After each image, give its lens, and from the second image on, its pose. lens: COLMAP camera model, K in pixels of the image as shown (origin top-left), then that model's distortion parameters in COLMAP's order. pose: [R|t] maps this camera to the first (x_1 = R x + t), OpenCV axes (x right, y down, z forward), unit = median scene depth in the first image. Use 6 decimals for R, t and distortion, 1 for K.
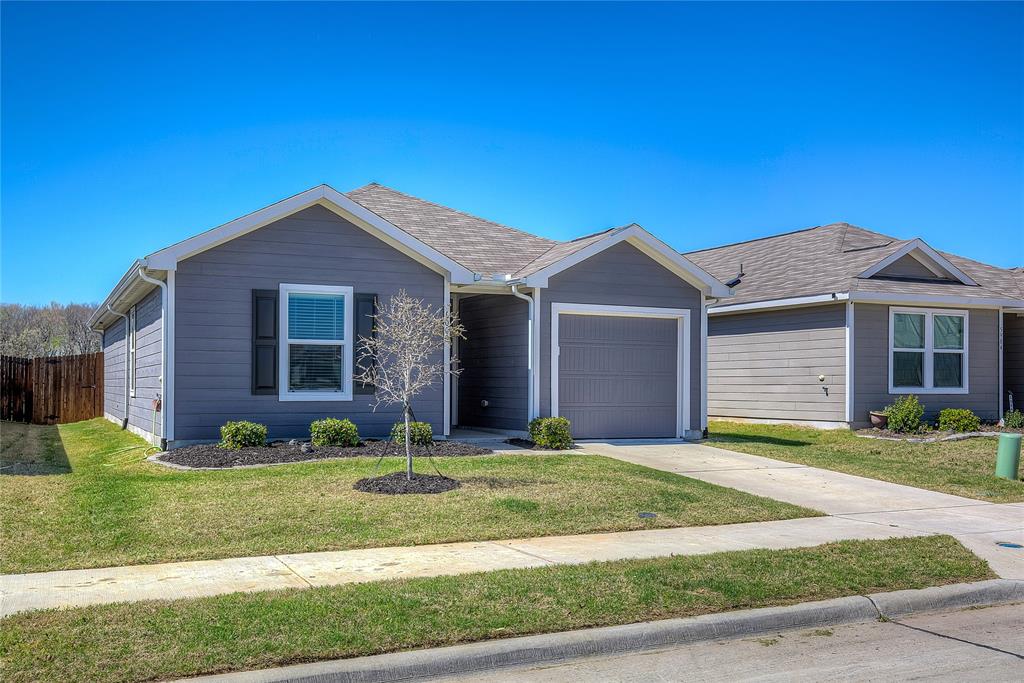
lens RADIAL K [[1009.4, 0, 550.3], [0, 1009.4, 373.4], [0, 0, 1]] dist [-0.001418, 0.001285]
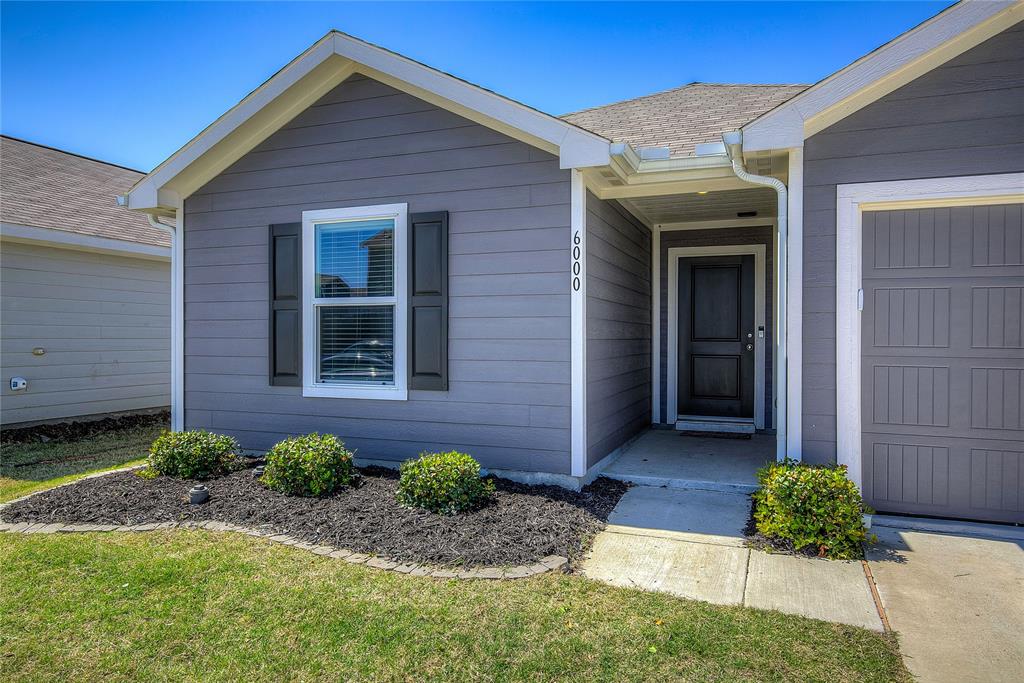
lens RADIAL K [[667.4, 0, 512.0], [0, 667.4, 341.5], [0, 0, 1]] dist [0.000556, 0.000386]
pose [[0.668425, -0.000933, -0.743779, 0.132471], [0.003171, 0.999994, 0.001595, -0.007527], [0.743773, -0.003424, 0.668423, 0.813810]]
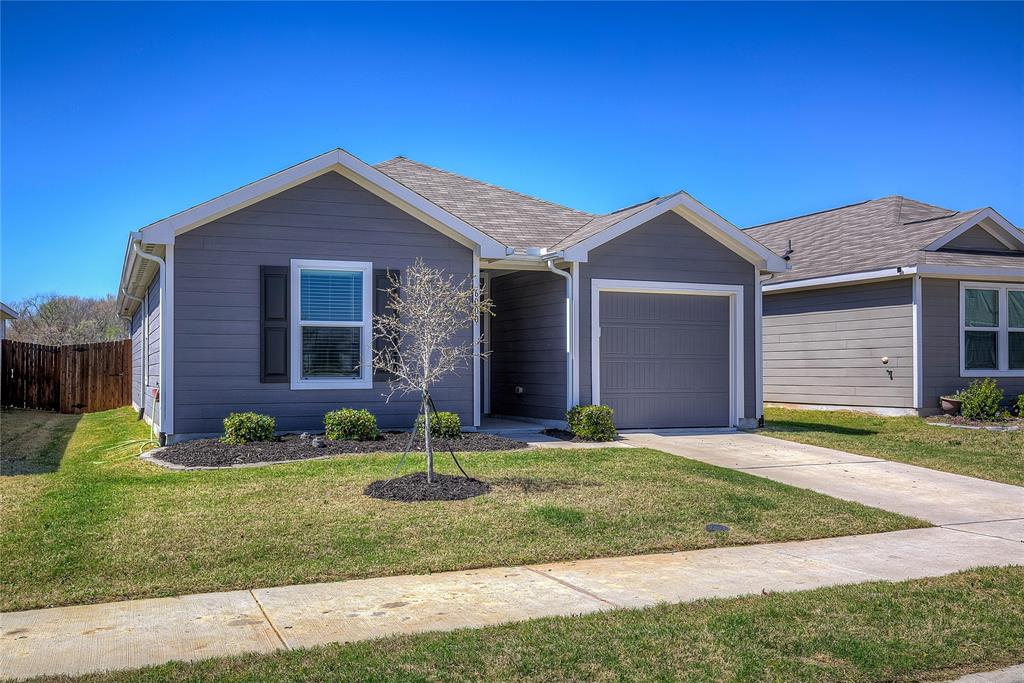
lens RADIAL K [[974.2, 0, 540.8], [0, 974.2, 347.1], [0, 0, 1]] dist [0.000486, 0.005716]
pose [[0.999027, -0.007748, -0.043419, -0.007622], [0.007226, 0.999900, -0.012156, 0.001649], [0.043509, 0.011830, 0.998983, 0.139982]]
